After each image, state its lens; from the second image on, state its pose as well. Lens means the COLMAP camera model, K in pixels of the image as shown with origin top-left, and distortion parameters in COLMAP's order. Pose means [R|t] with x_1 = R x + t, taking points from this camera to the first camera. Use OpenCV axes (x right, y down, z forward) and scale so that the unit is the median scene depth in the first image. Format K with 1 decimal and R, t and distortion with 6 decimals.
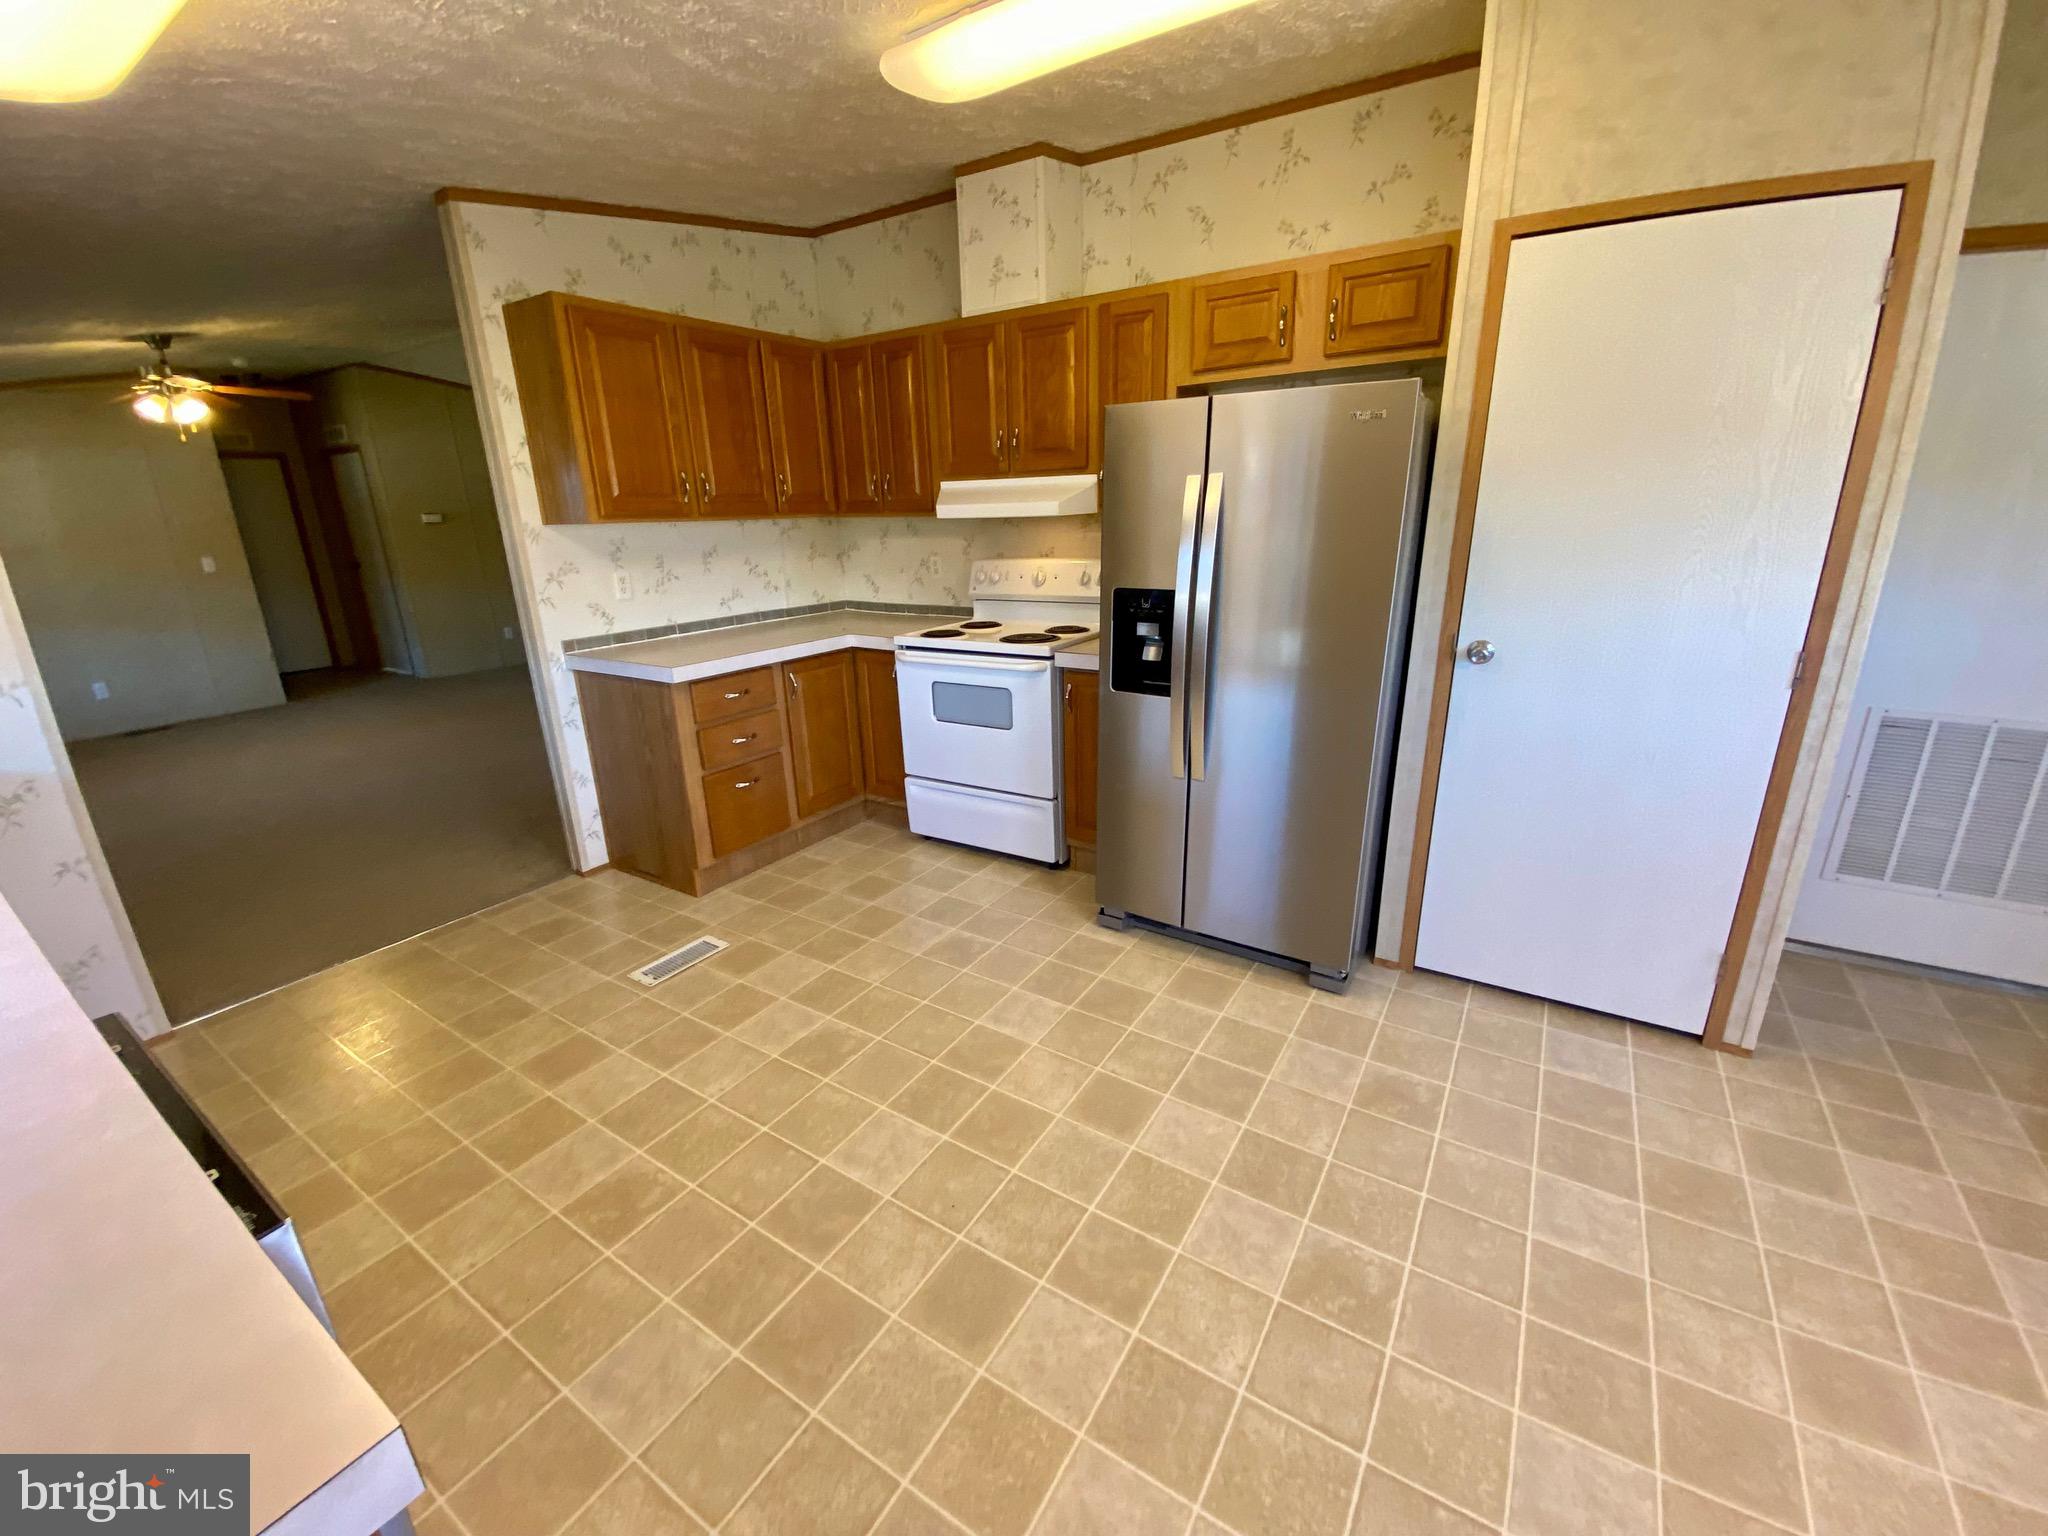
lens RADIAL K [[822.7, 0, 1025.6], [0, 822.7, 775.6], [0, 0, 1]] dist [0.012510, -0.015497]
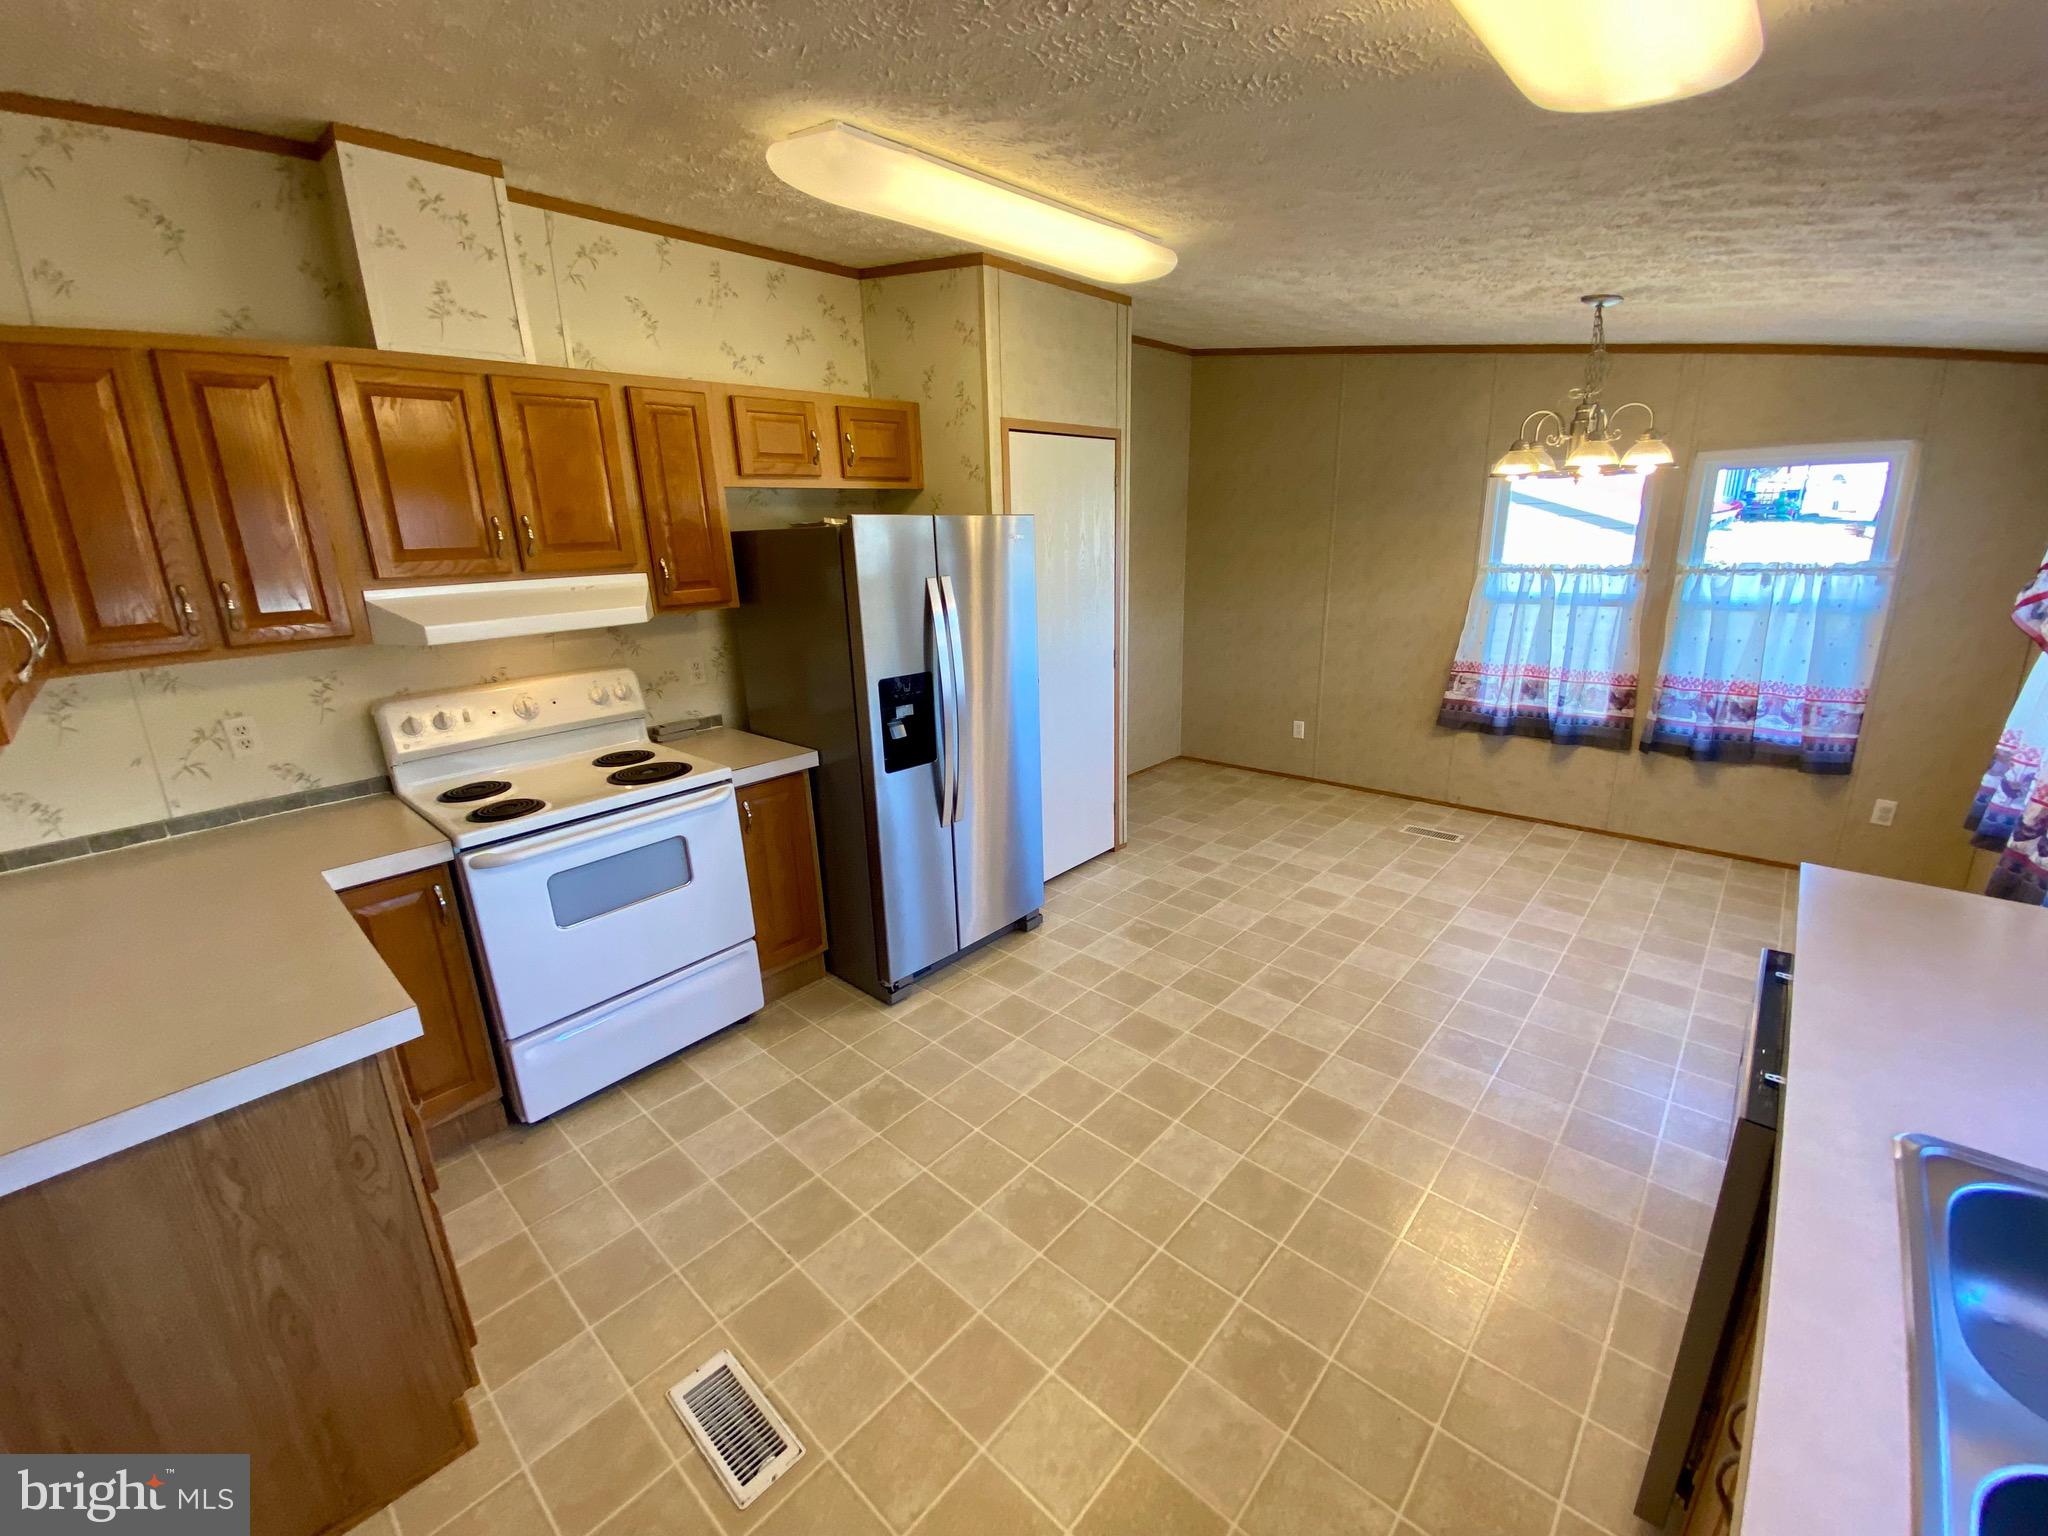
lens RADIAL K [[822.7, 0, 1017.4], [0, 822.7, 774.1], [0, 0, 1]] dist [0.012510, -0.015497]
pose [[0.175760, -0.262908, 0.948677, -0.840562], [0.338479, 0.921063, 0.192546, -0.244339], [-0.924414, 0.287265, 0.250875, 0.569135]]
